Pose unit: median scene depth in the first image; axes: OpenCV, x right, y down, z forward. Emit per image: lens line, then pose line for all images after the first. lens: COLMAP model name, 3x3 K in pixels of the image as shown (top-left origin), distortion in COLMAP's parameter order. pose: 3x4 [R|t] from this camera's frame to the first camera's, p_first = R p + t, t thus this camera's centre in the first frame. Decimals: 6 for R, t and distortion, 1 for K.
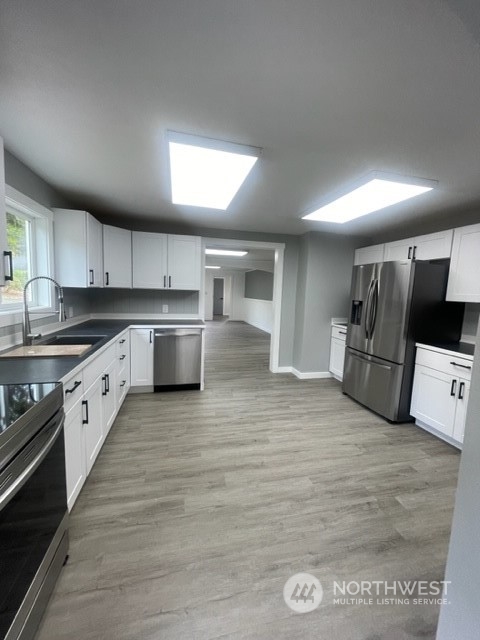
lens RADIAL K [[257.7, 0, 242.1], [0, 257.7, 316.0], [0, 0, 1]] dist [-0.002043, 0.000330]
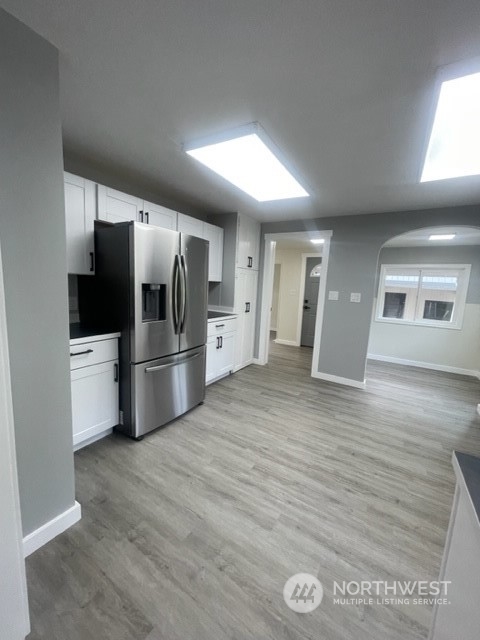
lens RADIAL K [[257.7, 0, 242.1], [0, 257.7, 316.0], [0, 0, 1]] dist [-0.002043, 0.000330]
pose [[-0.701940, -0.165434, 0.692757, -0.195916], [-0.006908, 0.974186, 0.225641, -0.162373], [-0.712203, 0.153601, -0.684963, 1.641153]]
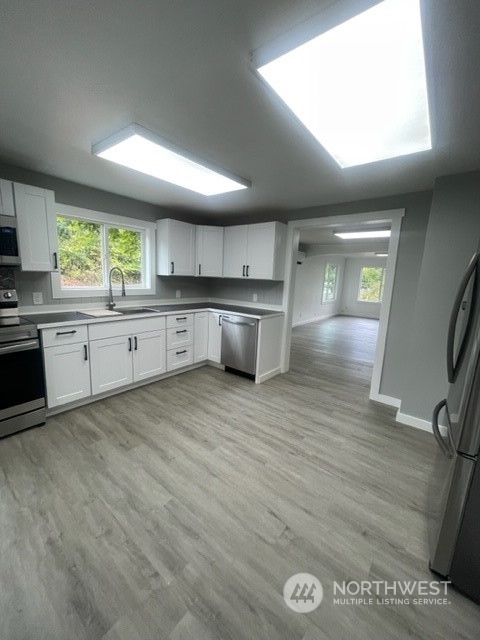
lens RADIAL K [[257.7, 0, 242.1], [0, 257.7, 316.0], [0, 0, 1]] dist [-0.002043, 0.000330]
pose [[0.611764, 0.111864, -0.783091, 0.722637], [-0.097584, 0.993061, 0.065624, -0.026773], [0.784998, 0.036271, 0.618435, 0.473074]]
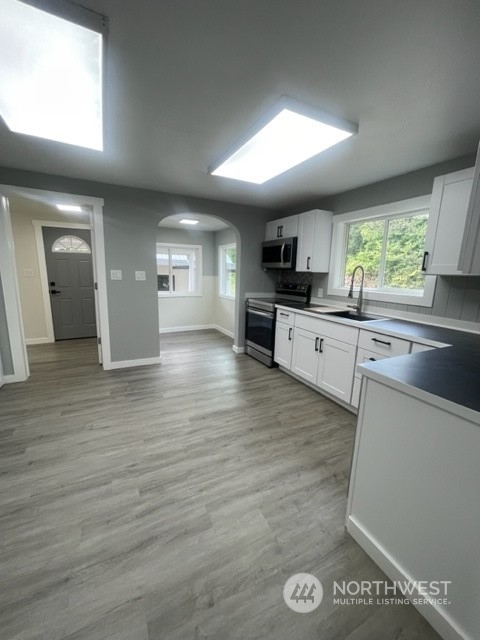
lens RADIAL K [[257.7, 0, 242.1], [0, 257.7, 316.0], [0, 0, 1]] dist [-0.002043, 0.000330]
pose [[-0.970547, -0.027411, -0.239348, 0.140389], [-0.090993, 0.961624, 0.258844, -0.146987], [0.223068, 0.272999, -0.935795, 1.680855]]
